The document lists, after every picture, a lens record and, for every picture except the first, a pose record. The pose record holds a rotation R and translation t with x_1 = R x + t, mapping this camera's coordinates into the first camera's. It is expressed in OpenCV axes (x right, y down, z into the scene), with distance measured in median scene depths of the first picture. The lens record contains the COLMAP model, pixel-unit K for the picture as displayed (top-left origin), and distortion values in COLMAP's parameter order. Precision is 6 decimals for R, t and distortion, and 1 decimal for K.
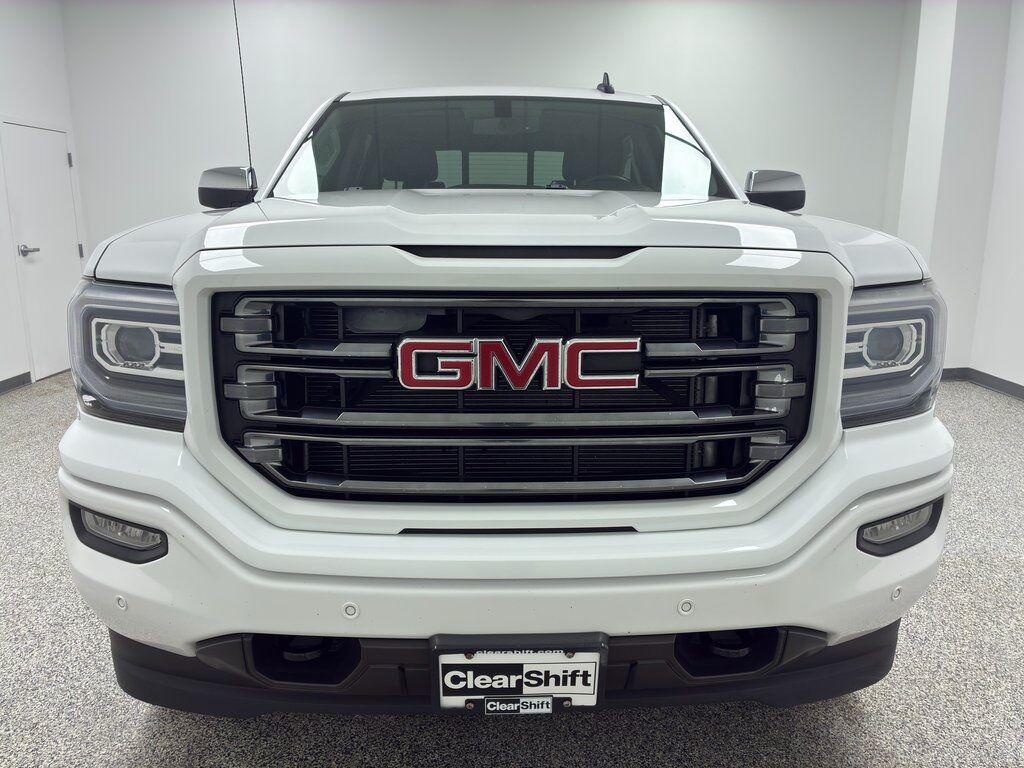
lens RADIAL K [[773.1, 0, 512.9], [0, 773.1, 380.4], [0, 0, 1]] dist [0.039376, -0.032882]
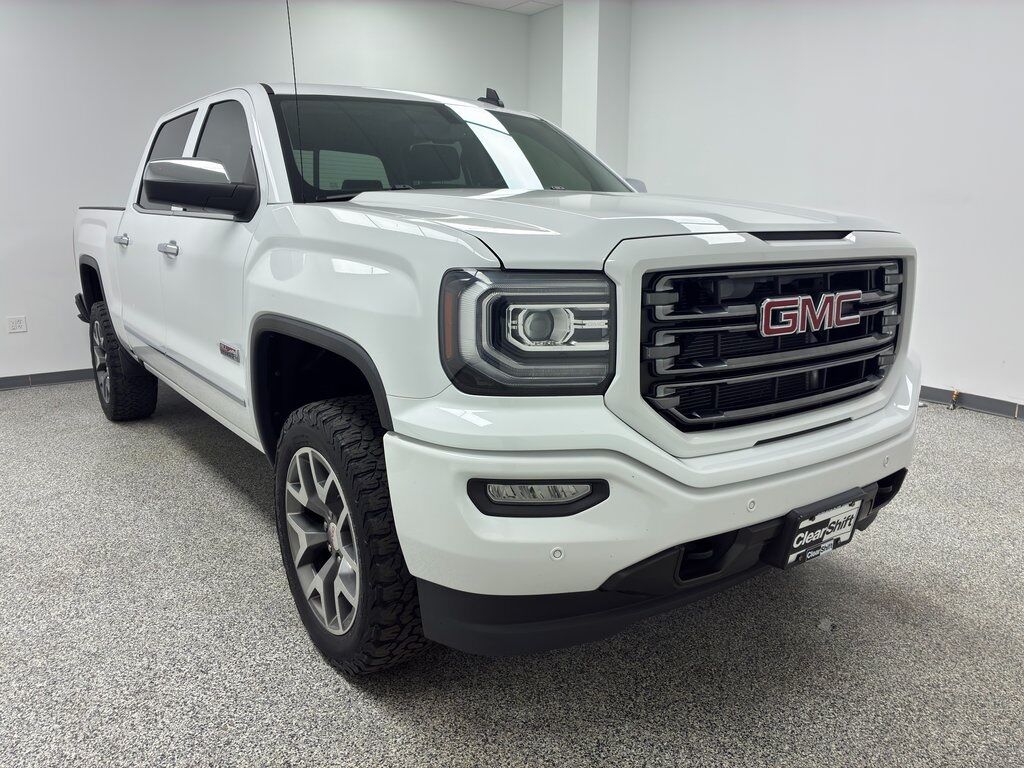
lens RADIAL K [[773.1, 0, 520.8], [0, 773.1, 385.4], [0, 0, 1]] dist [0.039376, -0.032882]
pose [[0.828667, -0.120532, 0.546611, -1.221908], [0.118073, 0.992207, 0.039791, -0.008887], [-0.547147, 0.031567, 0.836441, 0.087372]]
